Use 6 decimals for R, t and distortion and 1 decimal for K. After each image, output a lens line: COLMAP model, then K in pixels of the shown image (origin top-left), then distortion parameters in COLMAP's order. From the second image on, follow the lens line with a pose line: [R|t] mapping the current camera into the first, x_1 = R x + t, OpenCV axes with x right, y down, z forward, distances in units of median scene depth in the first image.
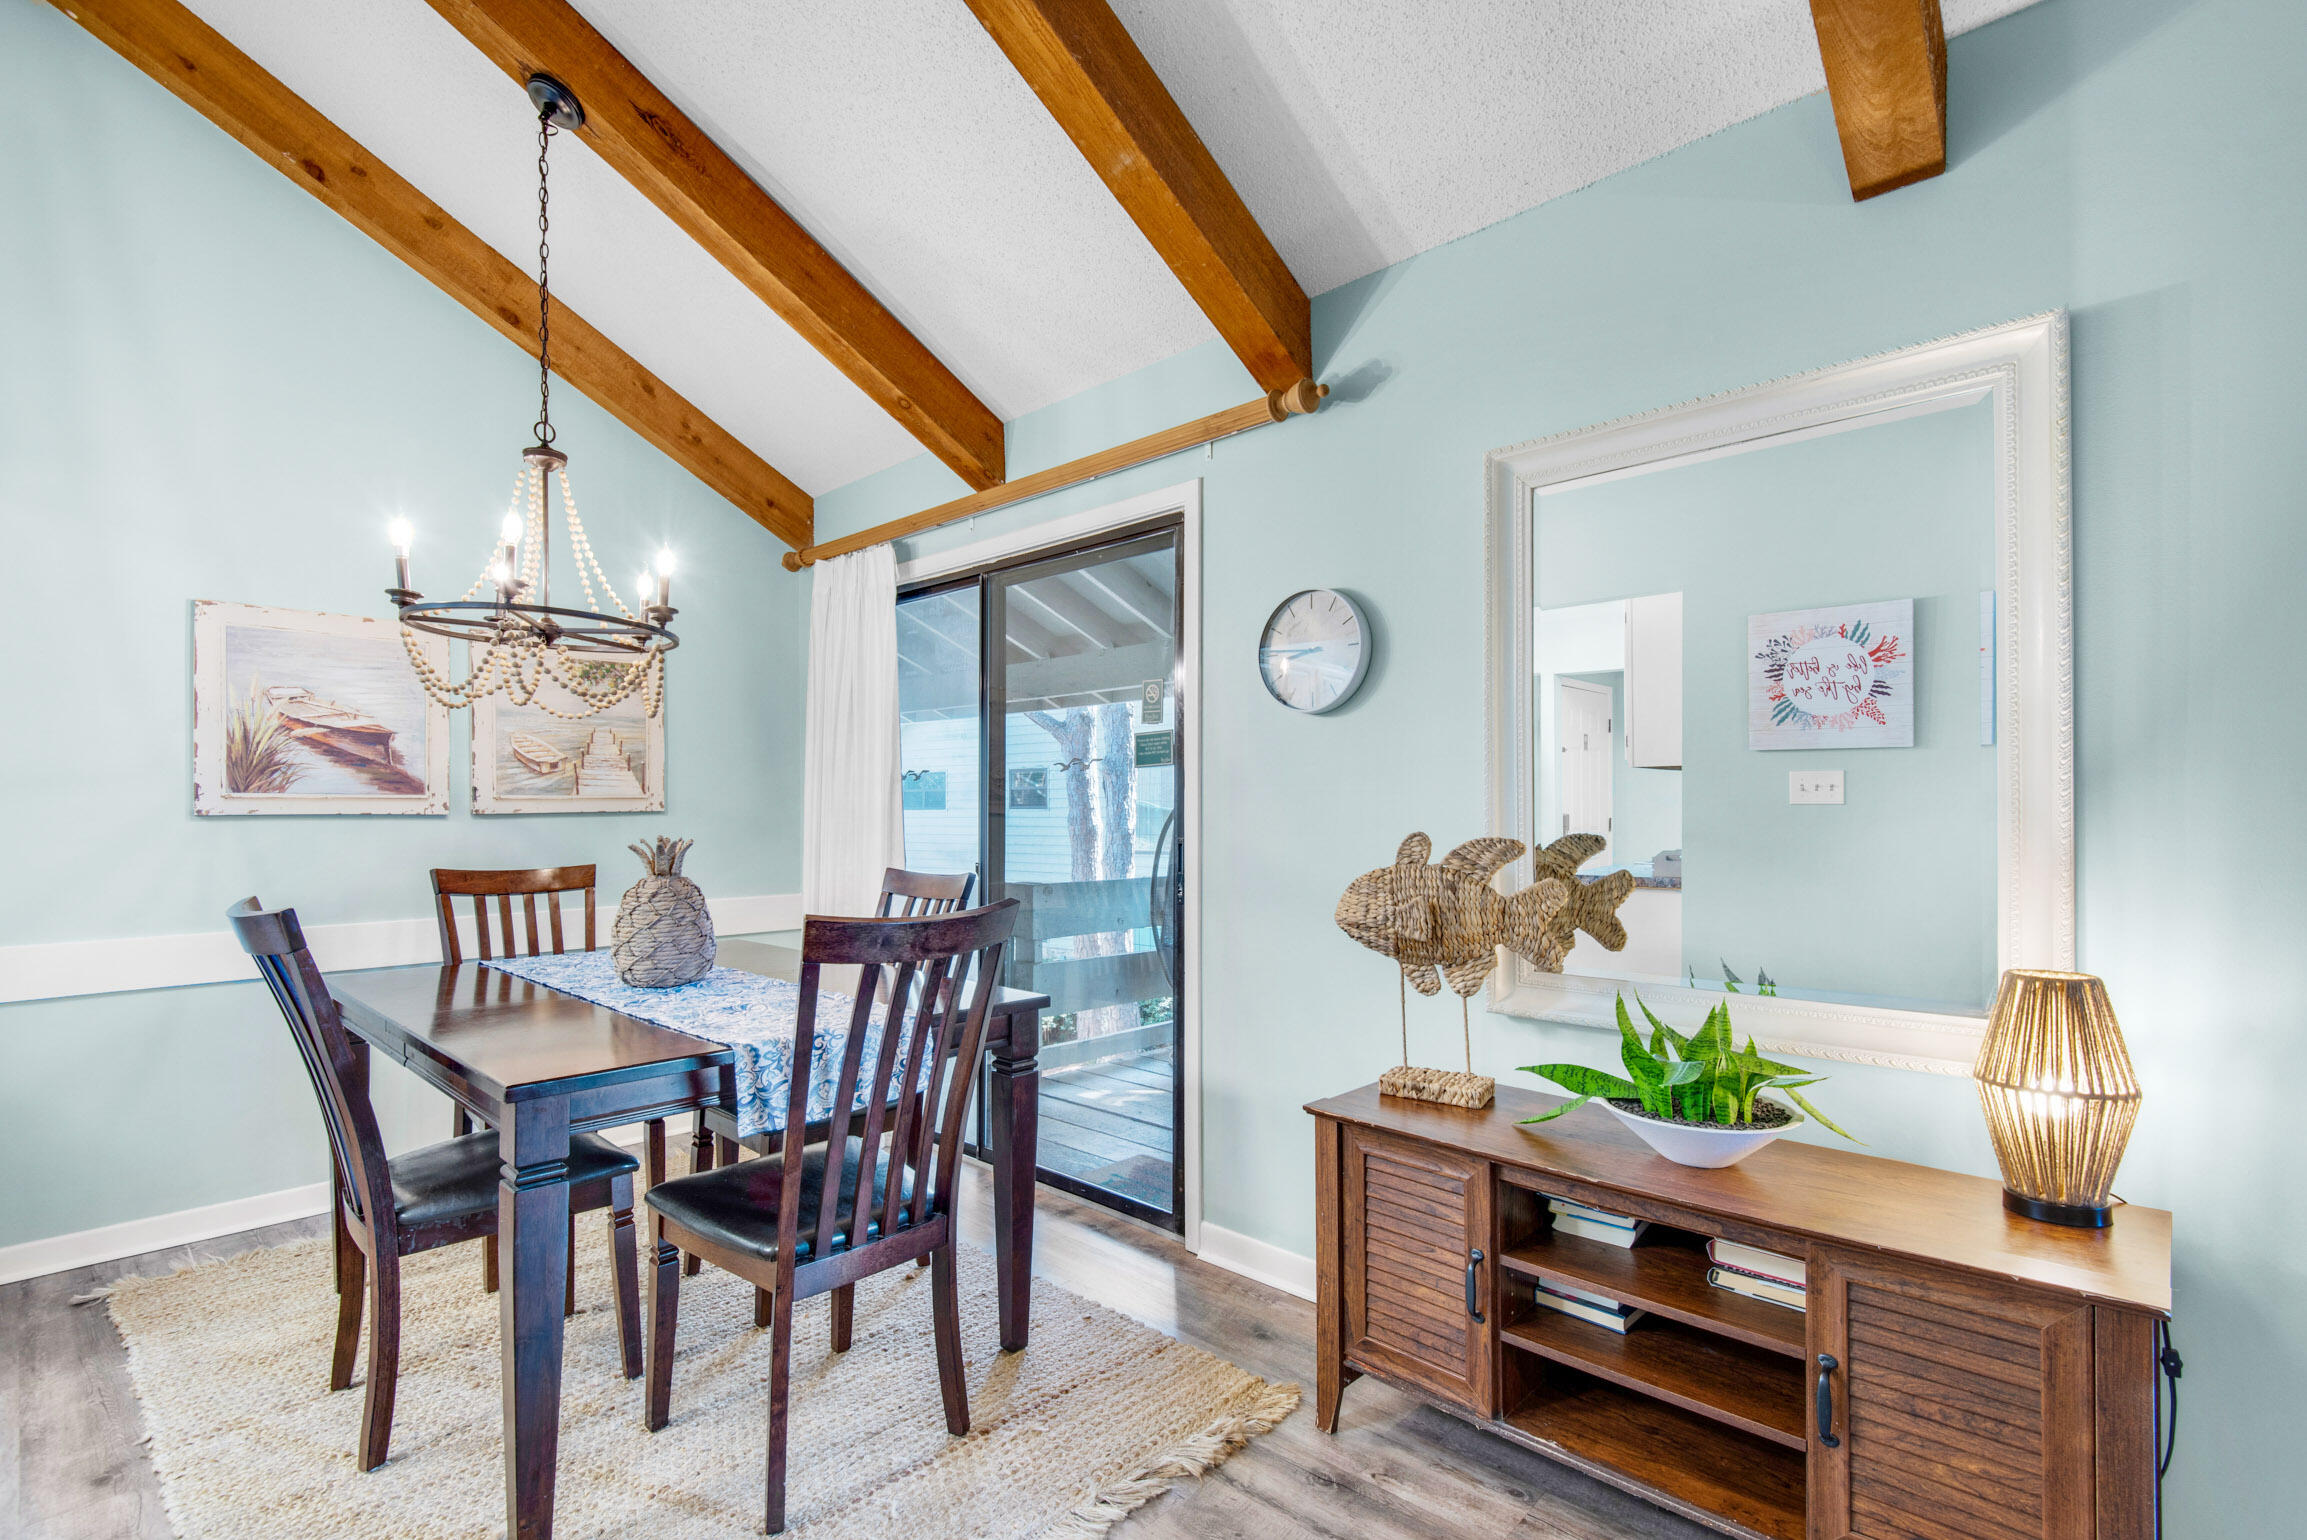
lens RADIAL K [[1071.0, 0, 1159.2], [0, 1071.0, 779.1], [0, 0, 1]] dist [-0.010386, -0.001290]
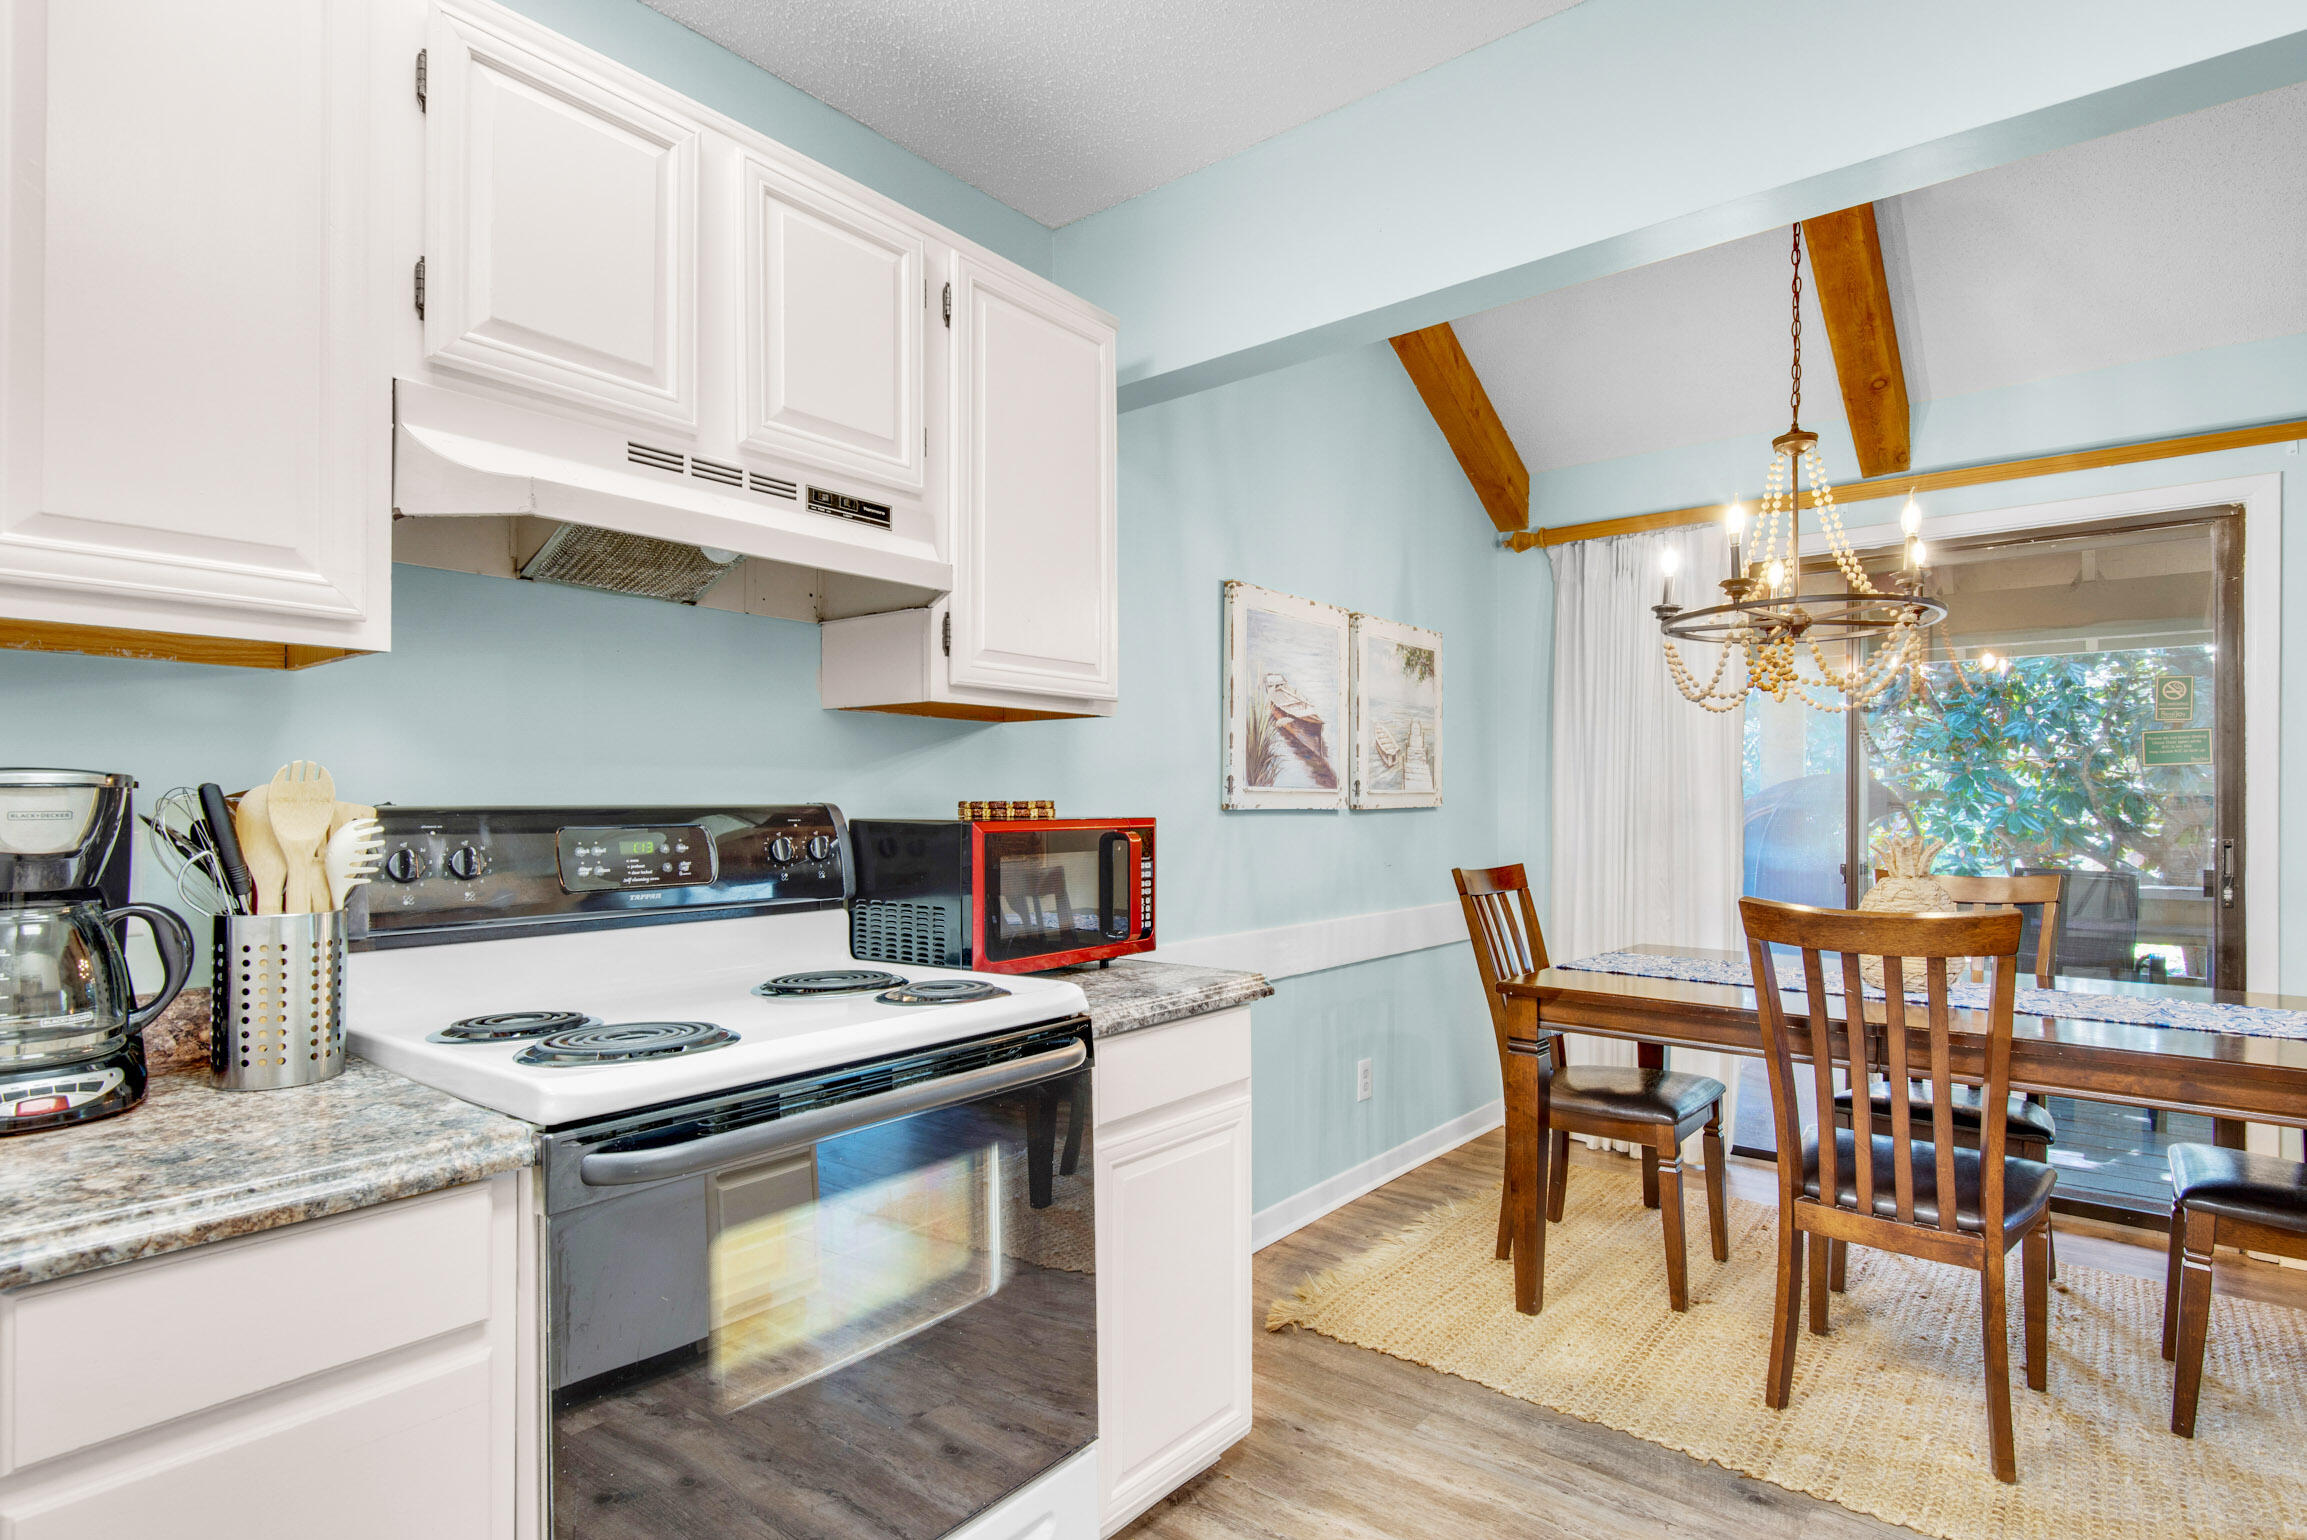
lens RADIAL K [[1180.6, 0, 1165.0], [0, 1180.6, 774.2], [0, 0, 1]] dist [0.036637, 0.002024]
pose [[0.997786, 0.007375, 0.066090, -0.977522], [-0.007414, 0.999972, 0.000339, 0.002727], [-0.066086, -0.000829, 0.997814, -0.041761]]
